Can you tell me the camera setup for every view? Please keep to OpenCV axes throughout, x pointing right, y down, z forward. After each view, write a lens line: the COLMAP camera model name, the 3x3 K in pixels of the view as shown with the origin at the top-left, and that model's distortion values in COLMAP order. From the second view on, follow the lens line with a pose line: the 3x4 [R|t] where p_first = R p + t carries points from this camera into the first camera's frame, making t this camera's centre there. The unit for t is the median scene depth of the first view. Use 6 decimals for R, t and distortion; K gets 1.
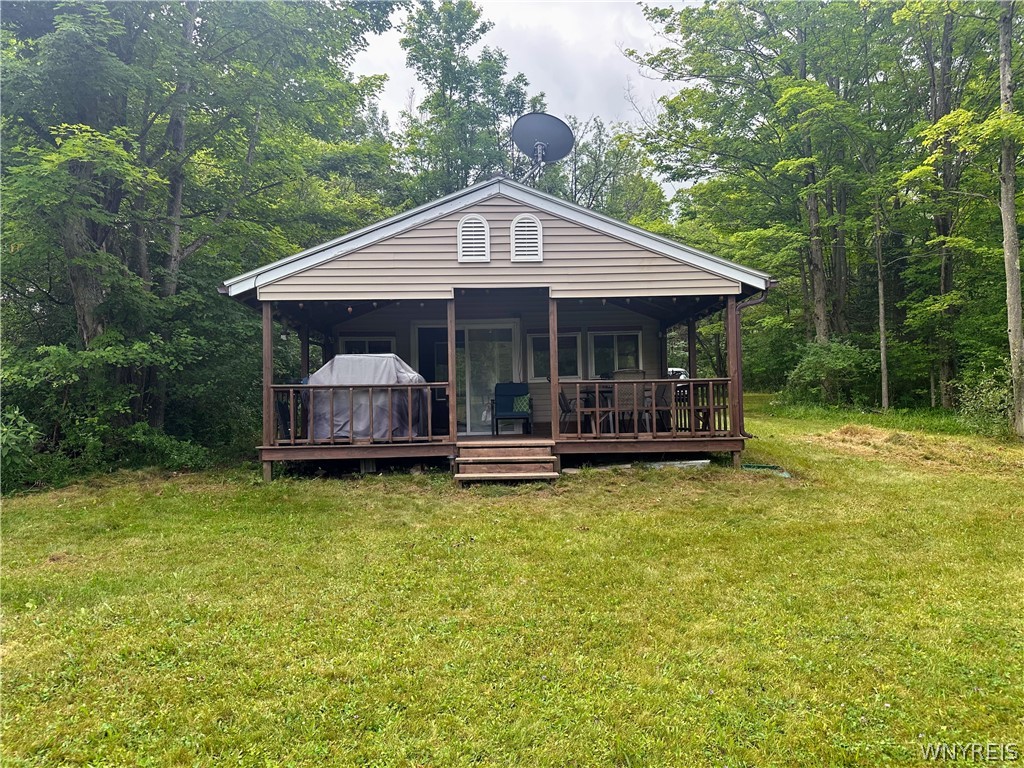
lens RADIAL K [[720.2, 0, 512.0], [0, 720.2, 384.0], [0, 0, 1]] dist [0.040577, -0.043844]
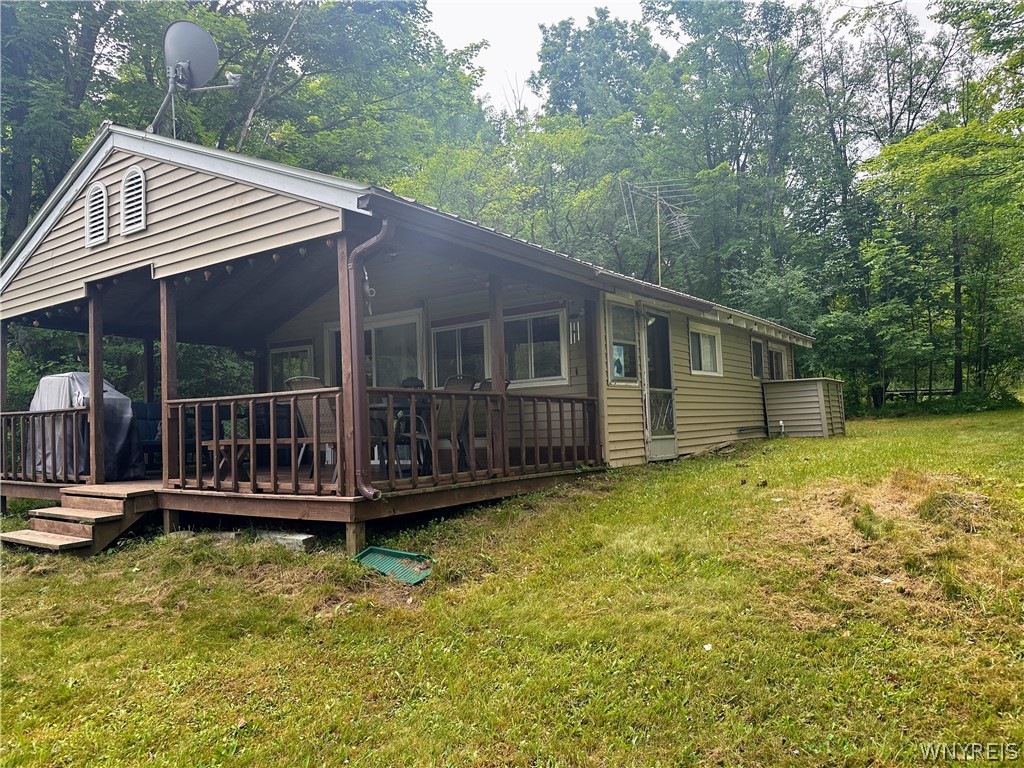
lens RADIAL K [[720.2, 0, 512.0], [0, 720.2, 384.0], [0, 0, 1]] dist [0.040577, -0.043844]
pose [[0.807069, -0.037022, -0.589295, 0.719175], [0.034626, 0.999282, -0.015358, 0.001937], [0.589441, -0.008010, 0.807772, 0.631923]]
